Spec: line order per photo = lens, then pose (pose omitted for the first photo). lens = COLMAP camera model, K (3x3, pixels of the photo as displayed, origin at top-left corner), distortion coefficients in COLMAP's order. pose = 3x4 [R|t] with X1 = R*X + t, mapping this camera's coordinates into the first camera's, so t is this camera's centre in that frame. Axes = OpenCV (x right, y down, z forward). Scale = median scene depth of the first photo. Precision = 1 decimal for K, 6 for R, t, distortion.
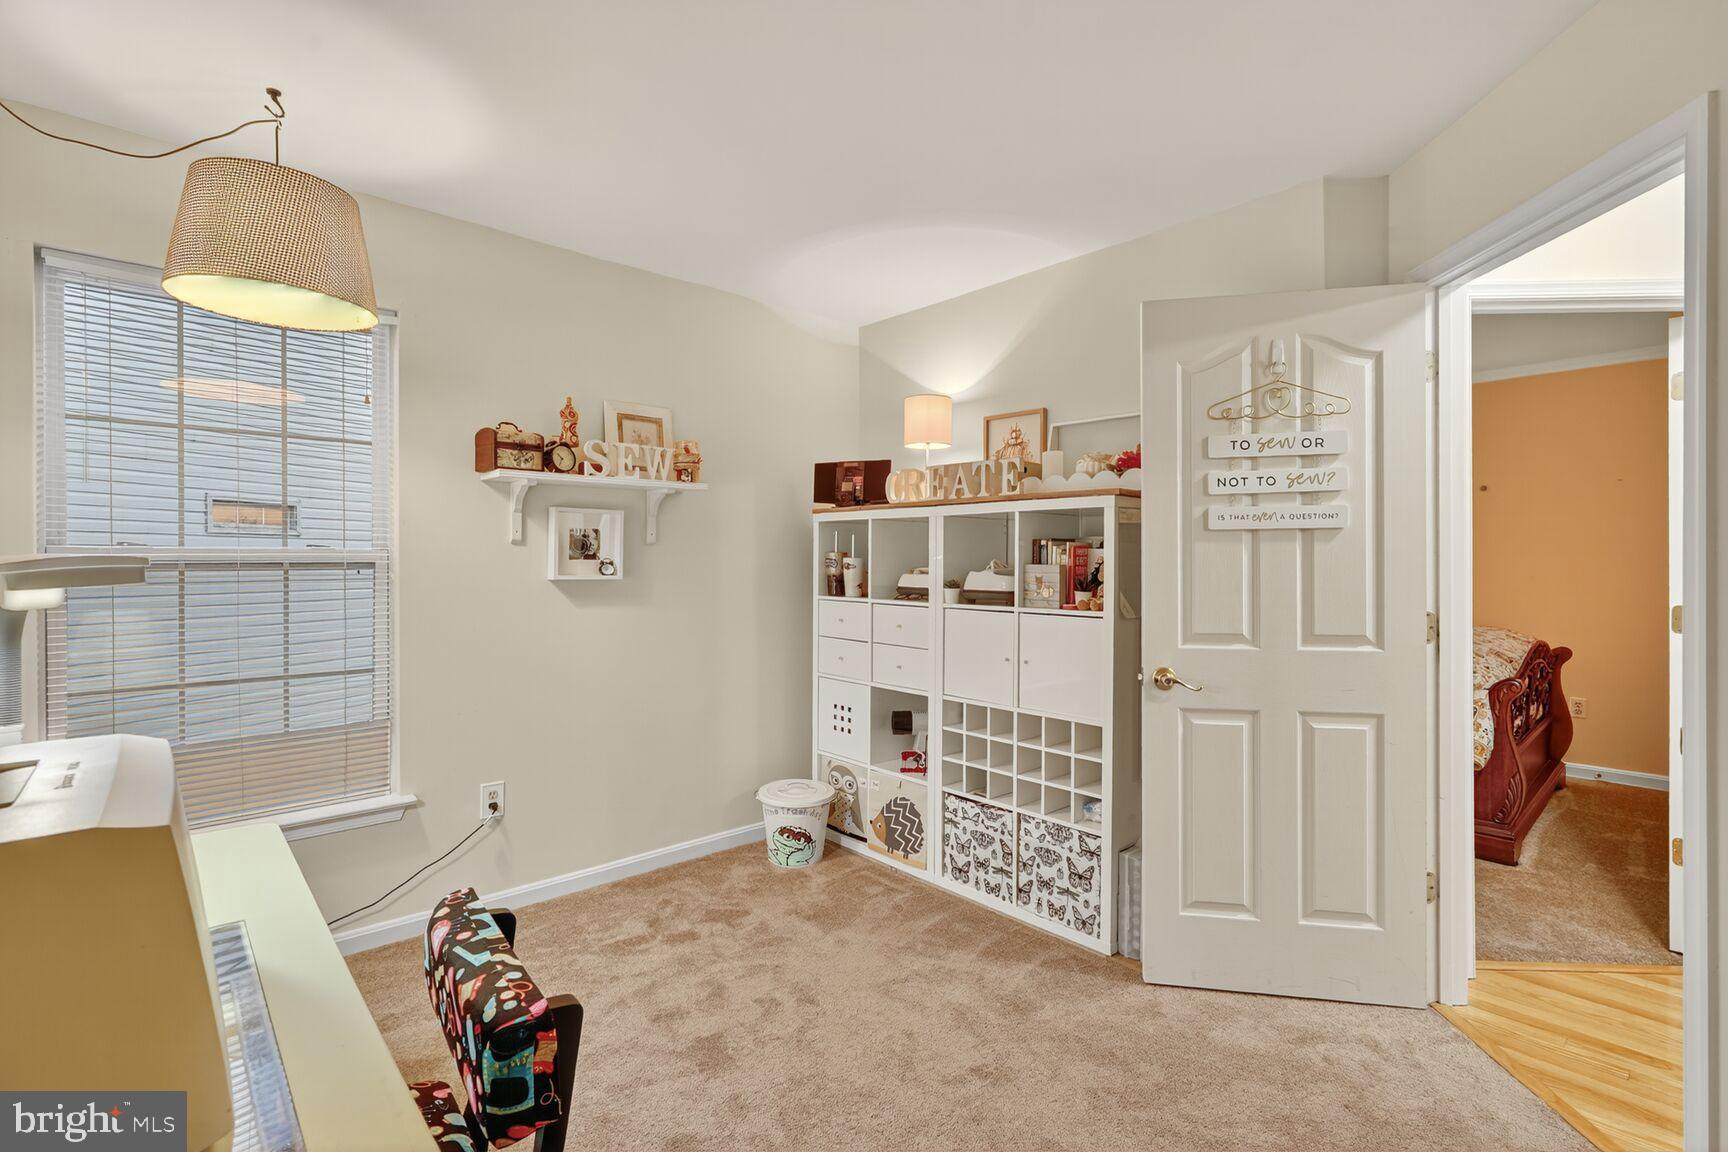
lens RADIAL K [[794.8, 0, 873.2], [0, 794.8, 559.7], [0, 0, 1]] dist [-0.000808, -0.000059]
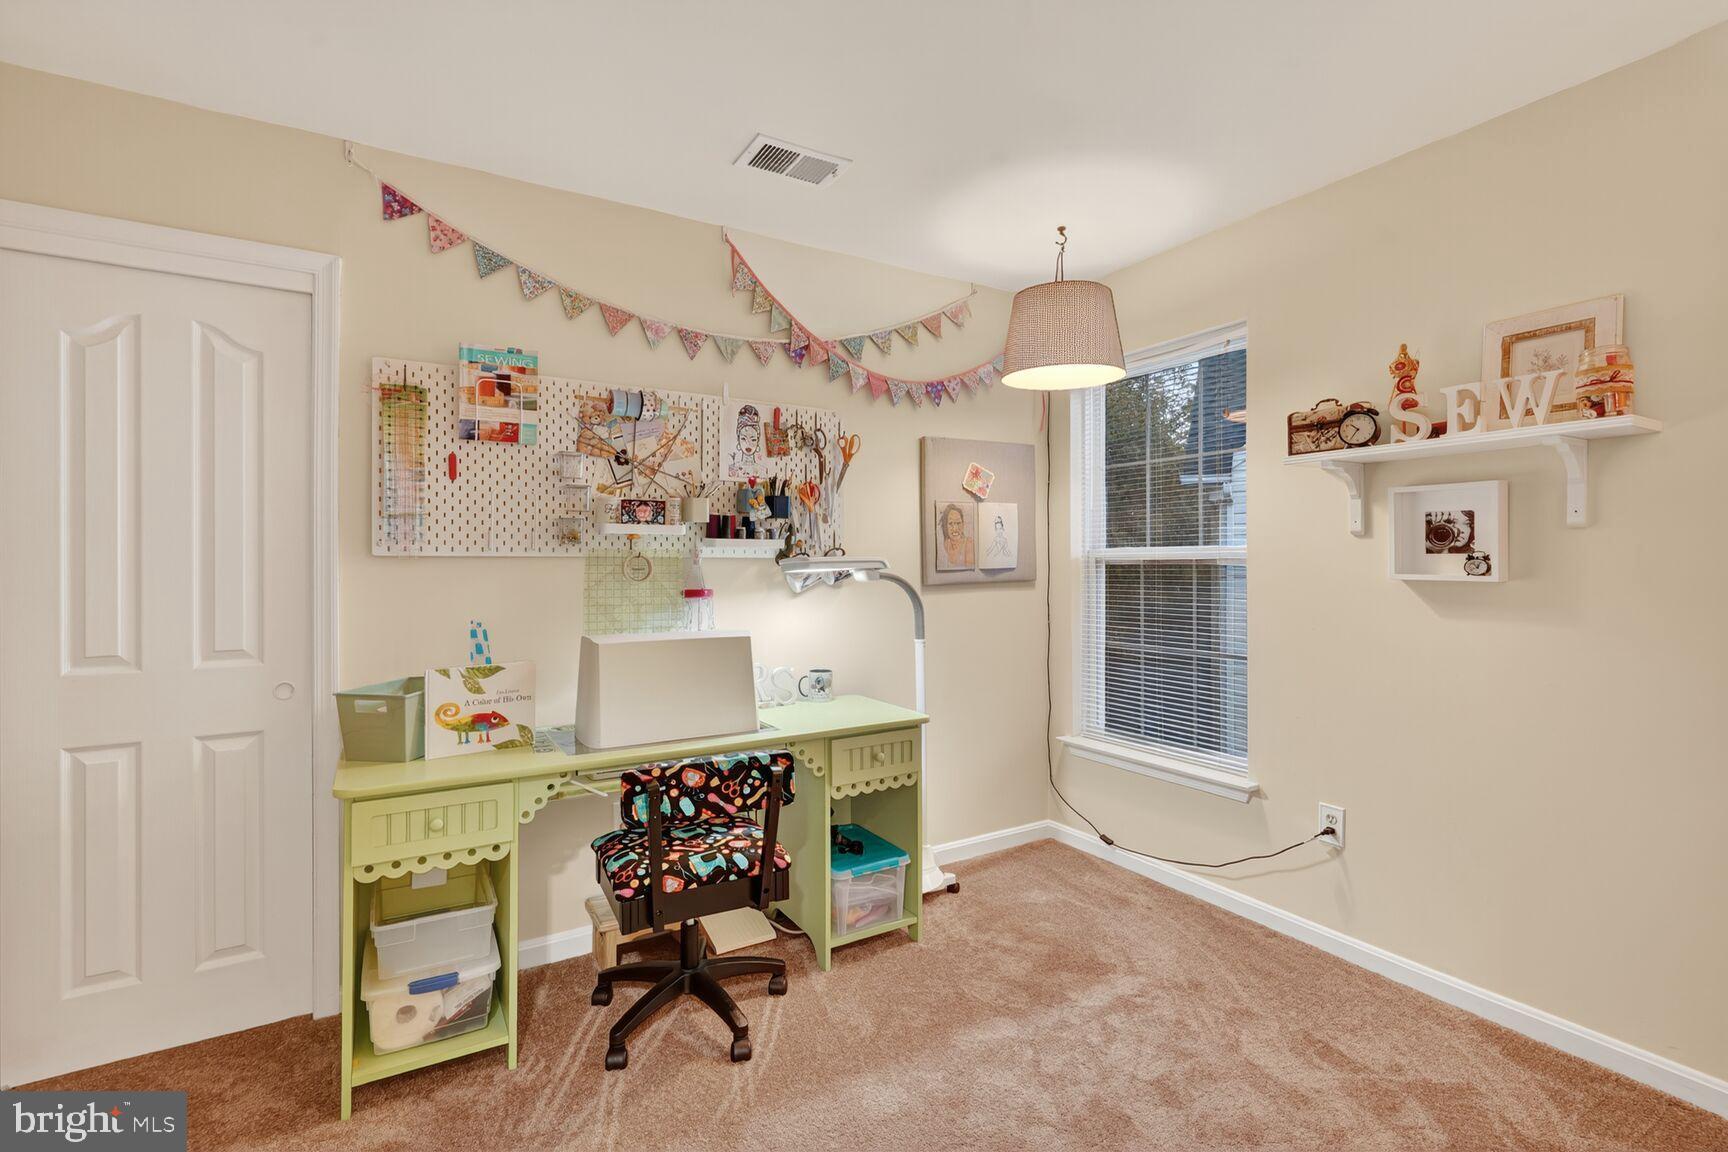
lens RADIAL K [[794.8, 0, 873.2], [0, 794.8, 559.7], [0, 0, 1]] dist [-0.000808, -0.000059]
pose [[-0.194295, 0.000517, -0.980943, 0.467579], [0.007104, 0.999974, -0.000880, 0.002524], [0.980917, -0.007140, -0.194294, 0.633490]]
